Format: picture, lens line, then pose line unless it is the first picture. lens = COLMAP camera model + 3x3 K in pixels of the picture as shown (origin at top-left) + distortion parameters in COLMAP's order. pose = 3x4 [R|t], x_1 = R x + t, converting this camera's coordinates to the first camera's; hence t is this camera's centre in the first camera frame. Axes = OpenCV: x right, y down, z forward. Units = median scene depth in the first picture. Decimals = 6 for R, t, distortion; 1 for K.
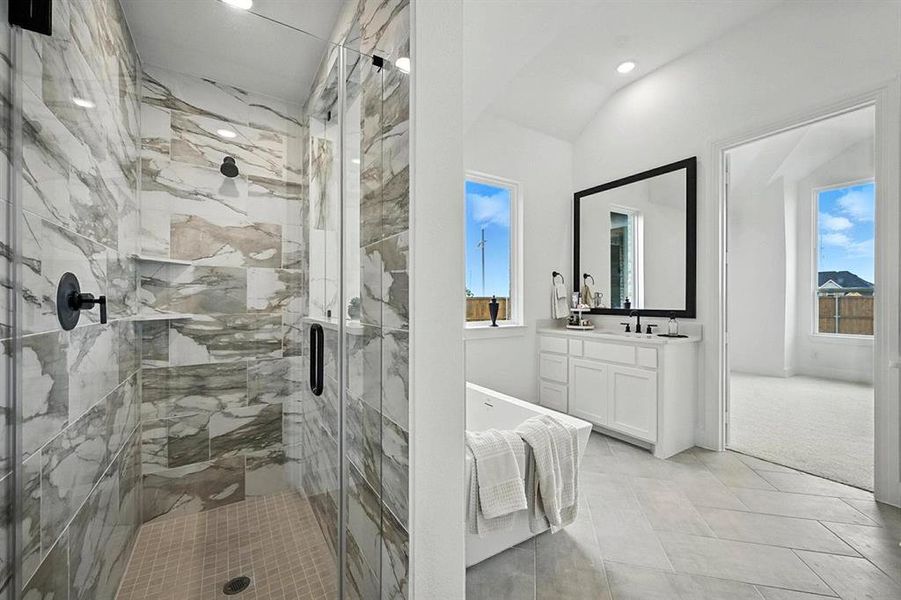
lens RADIAL K [[361.3, 0, 450.3], [0, 361.3, 300.1], [0, 0, 1]] dist [0.000236, 0.000647]
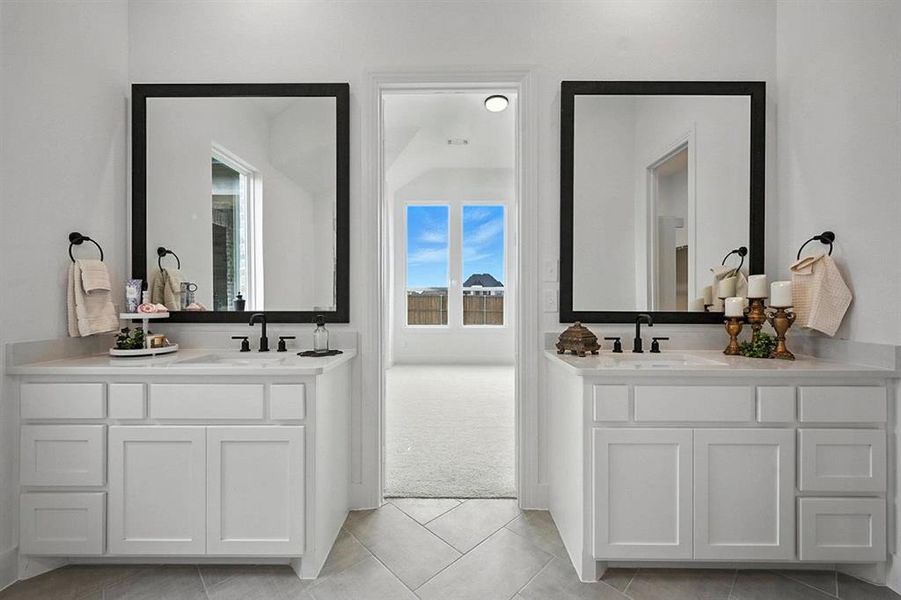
lens RADIAL K [[361.3, 0, 451.5], [0, 361.3, 299.2], [0, 0, 1]] dist [0.000236, 0.000647]
pose [[0.540479, -0.003995, 0.841348, 0.178854], [0.000195, 0.999989, 0.004623, 0.002605], [-0.841357, -0.002334, 0.540474, 0.398584]]
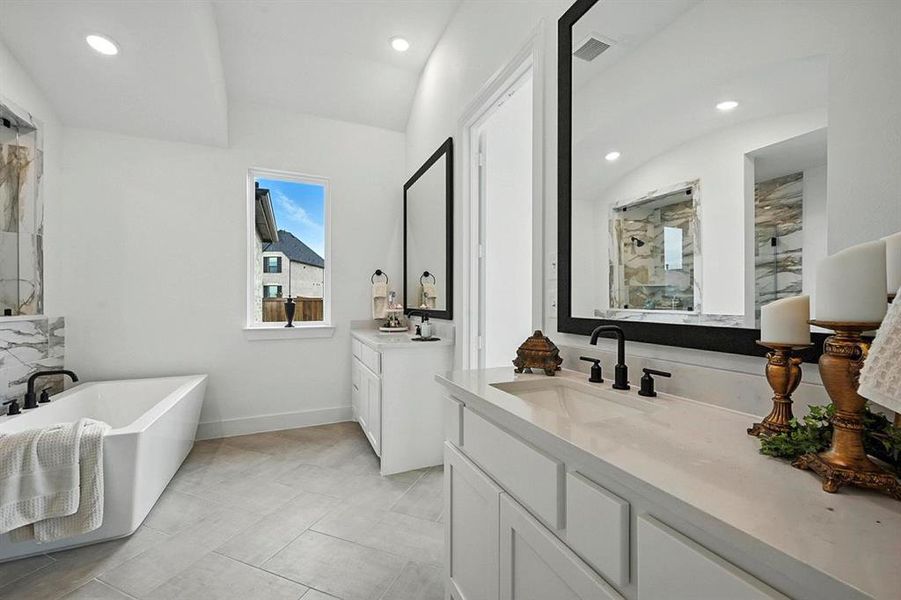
lens RADIAL K [[361.3, 0, 448.7], [0, 361.3, 303.0], [0, 0, 1]] dist [0.000236, 0.000647]
pose [[0.988245, -0.001623, -0.152868, 0.683572], [0.002109, 0.999993, 0.003016, 0.005747], [0.152862, -0.003303, 0.988242, 0.105031]]
